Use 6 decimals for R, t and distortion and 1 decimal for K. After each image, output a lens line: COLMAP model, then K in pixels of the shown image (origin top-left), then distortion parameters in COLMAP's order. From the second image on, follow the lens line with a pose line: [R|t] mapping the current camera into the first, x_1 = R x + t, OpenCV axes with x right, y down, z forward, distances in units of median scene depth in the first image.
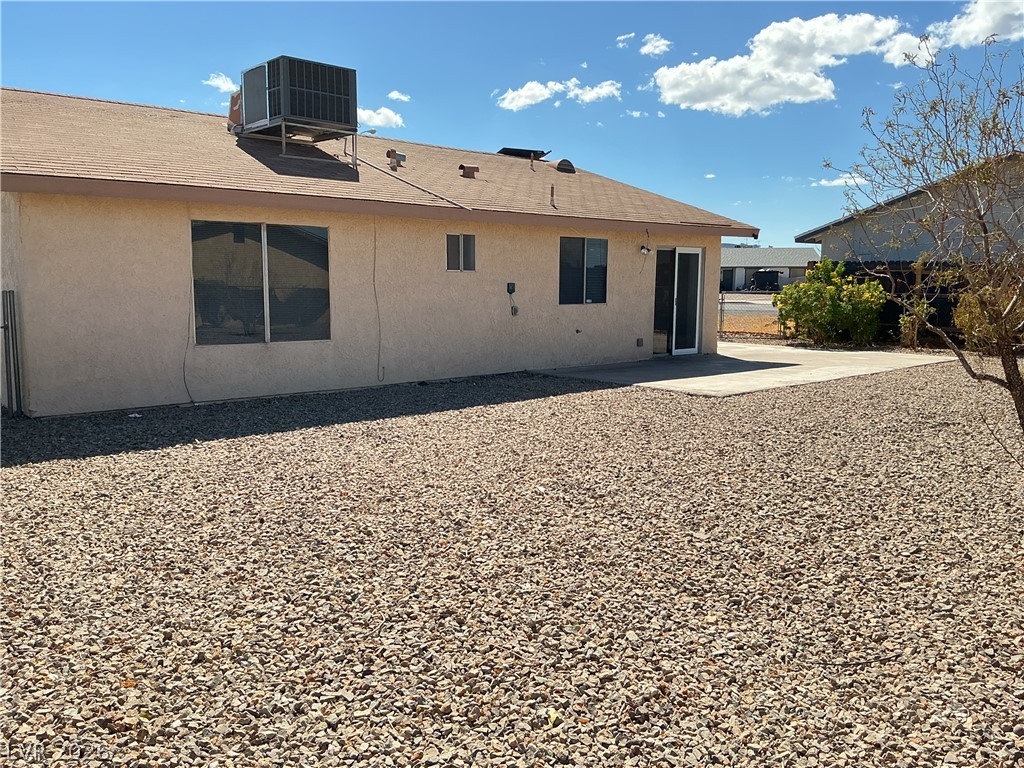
lens RADIAL K [[849.5, 0, 512.0], [0, 849.5, 384.0], [0, 0, 1]] dist [0.150629, -0.304607]
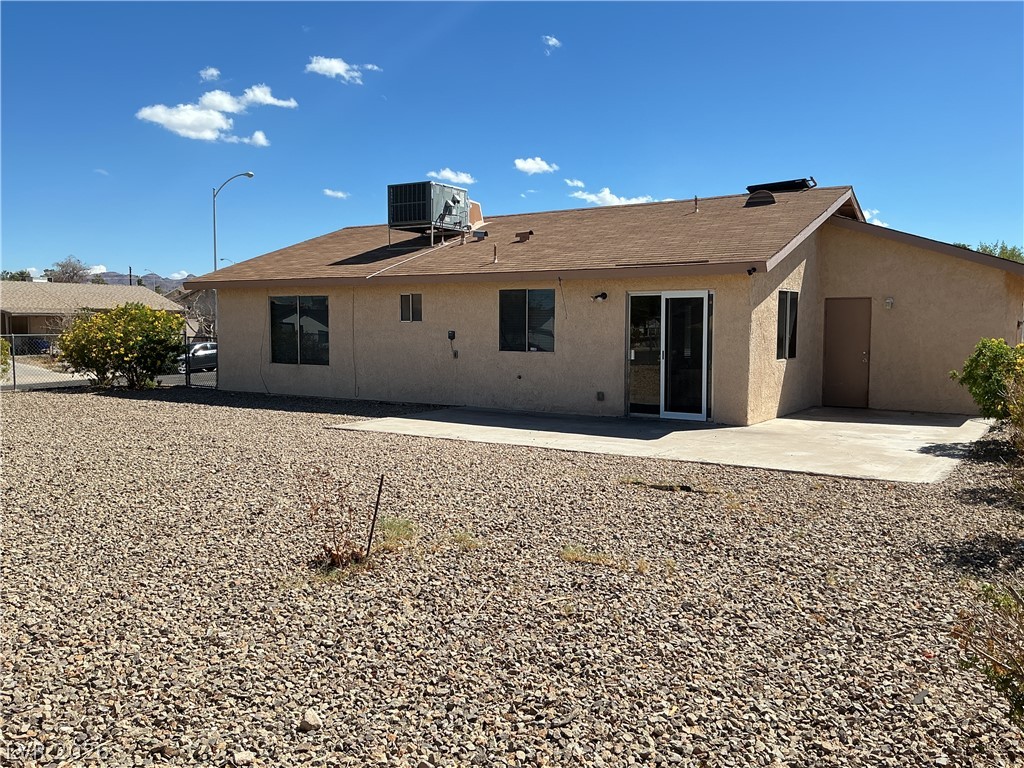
lens RADIAL K [[849.5, 0, 512.0], [0, 849.5, 384.0], [0, 0, 1]] dist [0.150629, -0.304607]
pose [[0.257406, 0.063795, -0.964195, 1.121561], [-0.119654, 0.992243, 0.033707, -0.089820], [0.958867, 0.106694, 0.263043, 0.728093]]
